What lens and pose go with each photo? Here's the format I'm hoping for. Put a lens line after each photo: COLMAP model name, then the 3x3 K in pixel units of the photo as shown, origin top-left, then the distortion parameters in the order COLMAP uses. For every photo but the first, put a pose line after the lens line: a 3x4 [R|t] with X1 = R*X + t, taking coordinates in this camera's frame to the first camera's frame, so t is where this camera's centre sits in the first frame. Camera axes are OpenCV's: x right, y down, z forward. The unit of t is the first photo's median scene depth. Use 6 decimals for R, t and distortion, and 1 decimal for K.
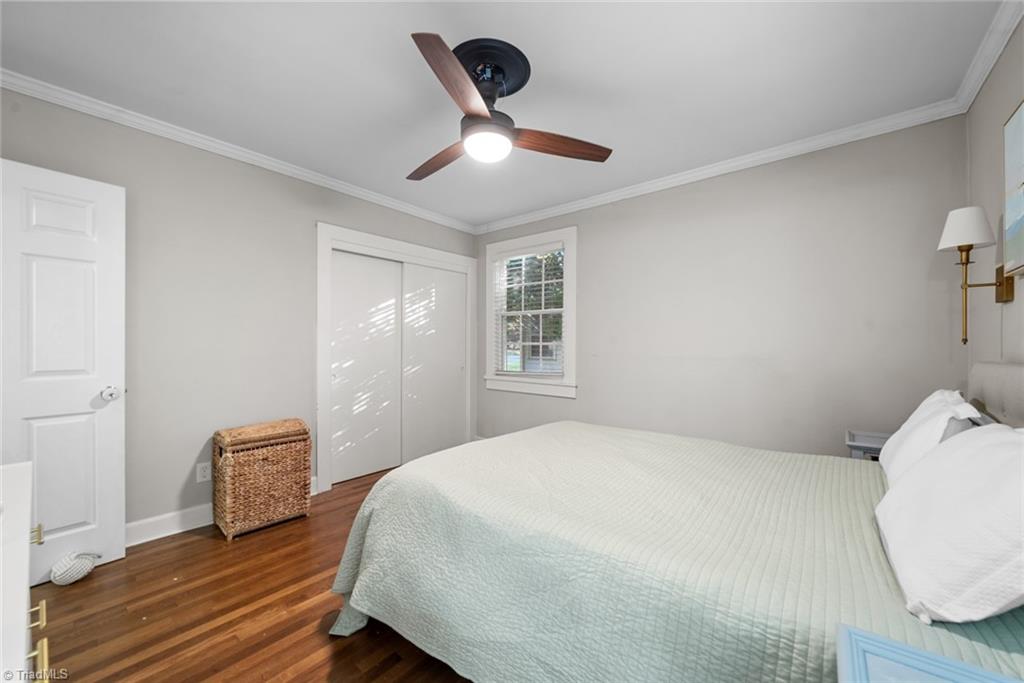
lens RADIAL K [[394.7, 0, 512.0], [0, 394.7, 341.5], [0, 0, 1]] dist [0.000157, 0.000014]
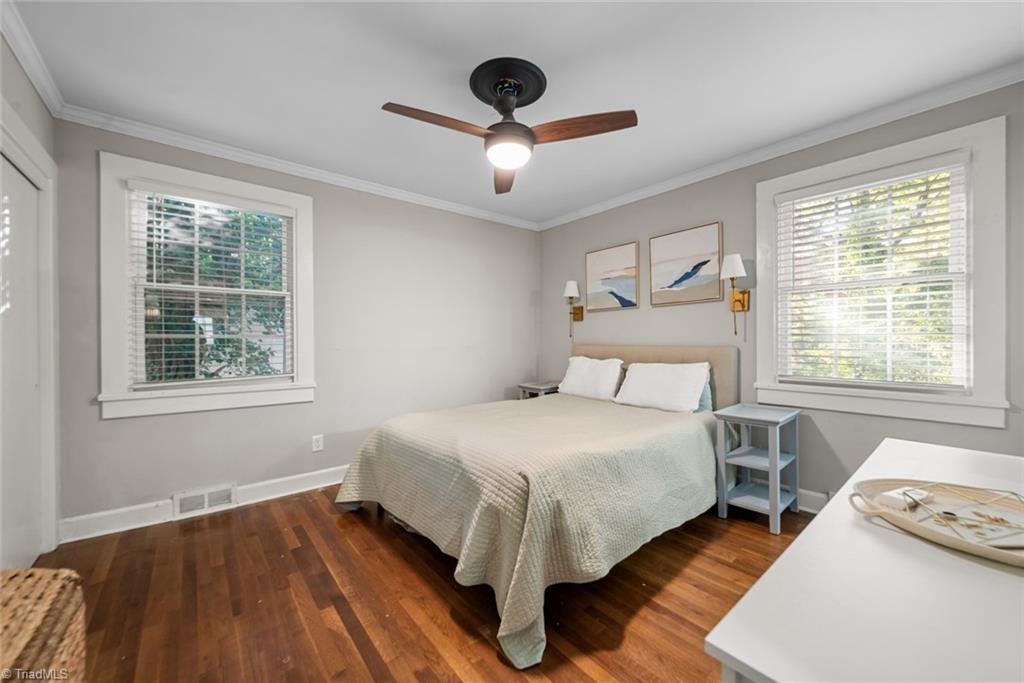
lens RADIAL K [[389.6, 0, 517.0], [0, 389.6, 339.8], [0, 0, 1]] dist [0.000140, -0.000048]
pose [[0.184497, -0.003139, 0.982828, -0.546111], [-0.006890, 0.999966, 0.004488, 0.005228], [-0.982809, -0.007600, 0.184470, 0.395092]]
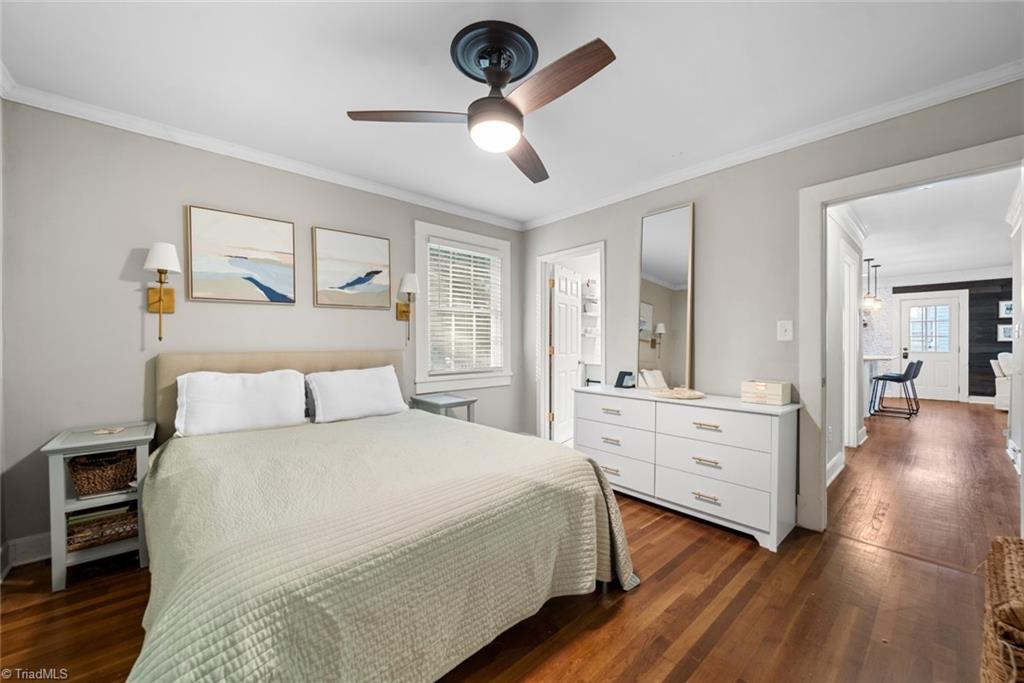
lens RADIAL K [[389.6, 0, 517.0], [0, 389.6, 339.8], [0, 0, 1]] dist [0.000140, -0.000048]
pose [[-0.987377, 0.003477, 0.158348, -0.127854], [0.000148, 0.999779, -0.021030, 0.013877], [-0.158386, -0.020741, -0.987159, 0.953404]]
